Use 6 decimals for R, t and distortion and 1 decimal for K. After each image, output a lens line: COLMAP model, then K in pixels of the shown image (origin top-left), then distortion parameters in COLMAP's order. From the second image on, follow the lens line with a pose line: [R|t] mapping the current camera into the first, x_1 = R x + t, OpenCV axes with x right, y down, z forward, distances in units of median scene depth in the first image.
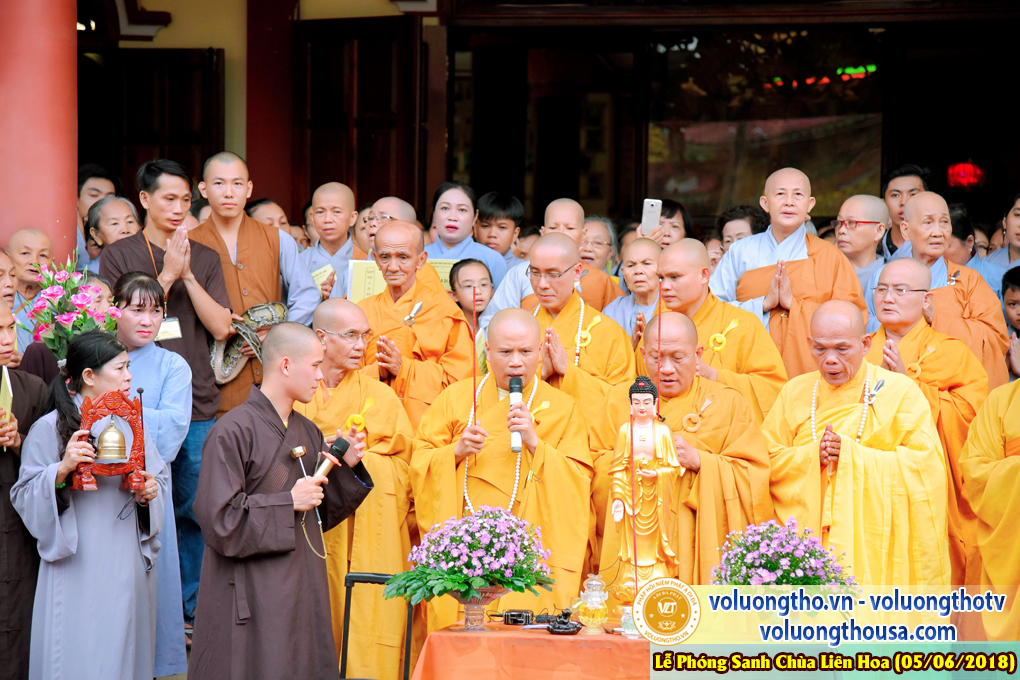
lens RADIAL K [[2671.7, 0, 510.0], [0, 2671.7, 340.0], [0, 0, 1]] dist [0.801358, 0.533433]
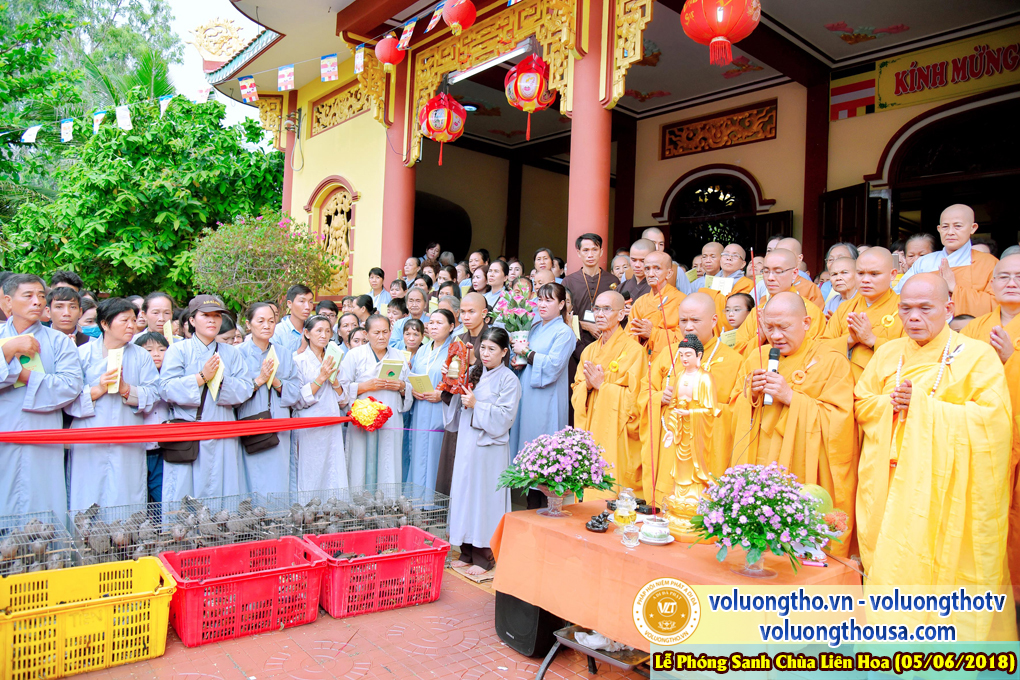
lens RADIAL K [[692.0, 0, 506.2], [0, 692.0, 350.1], [0, 0, 1]] dist [-0.108403, 0.070913]
pose [[0.745901, 0.027241, -0.665500, 0.168485], [-0.018318, 0.999624, 0.020386, 0.013809], [0.665805, -0.003016, 0.746120, 0.601214]]
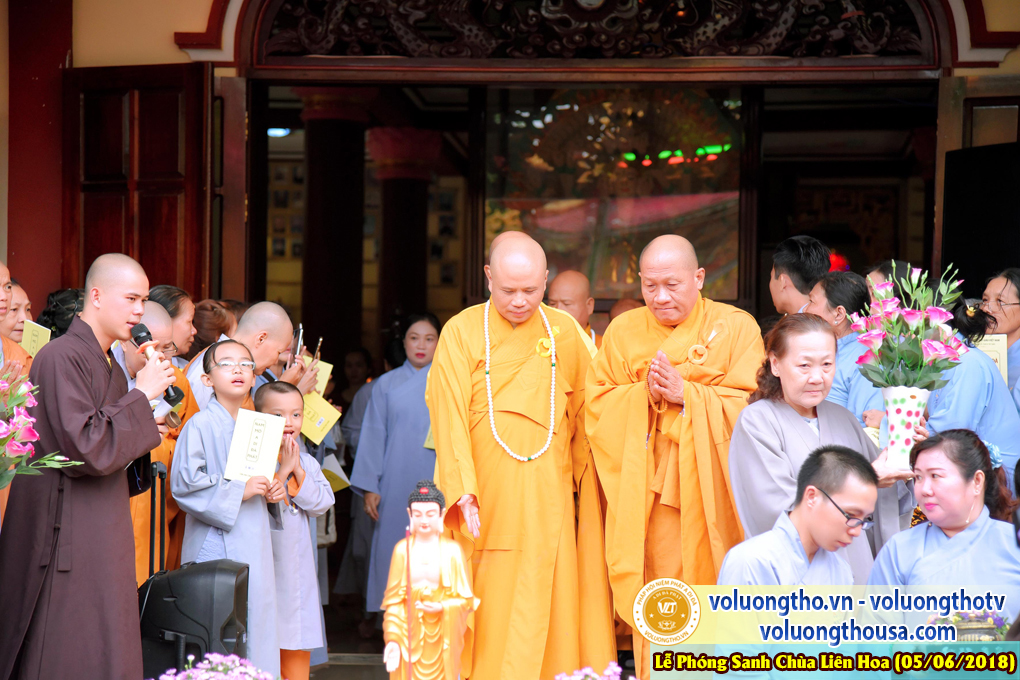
lens RADIAL K [[2684.6, 0, 510.0], [0, 2684.6, 340.0], [0, 0, 1]] dist [0.936531, -0.907216]
pose [[0.998867, 0.000550, 0.047577, 0.031227], [0.001172, 0.999346, -0.036149, 0.000934], [-0.047566, 0.036164, 0.998213, 0.183122]]
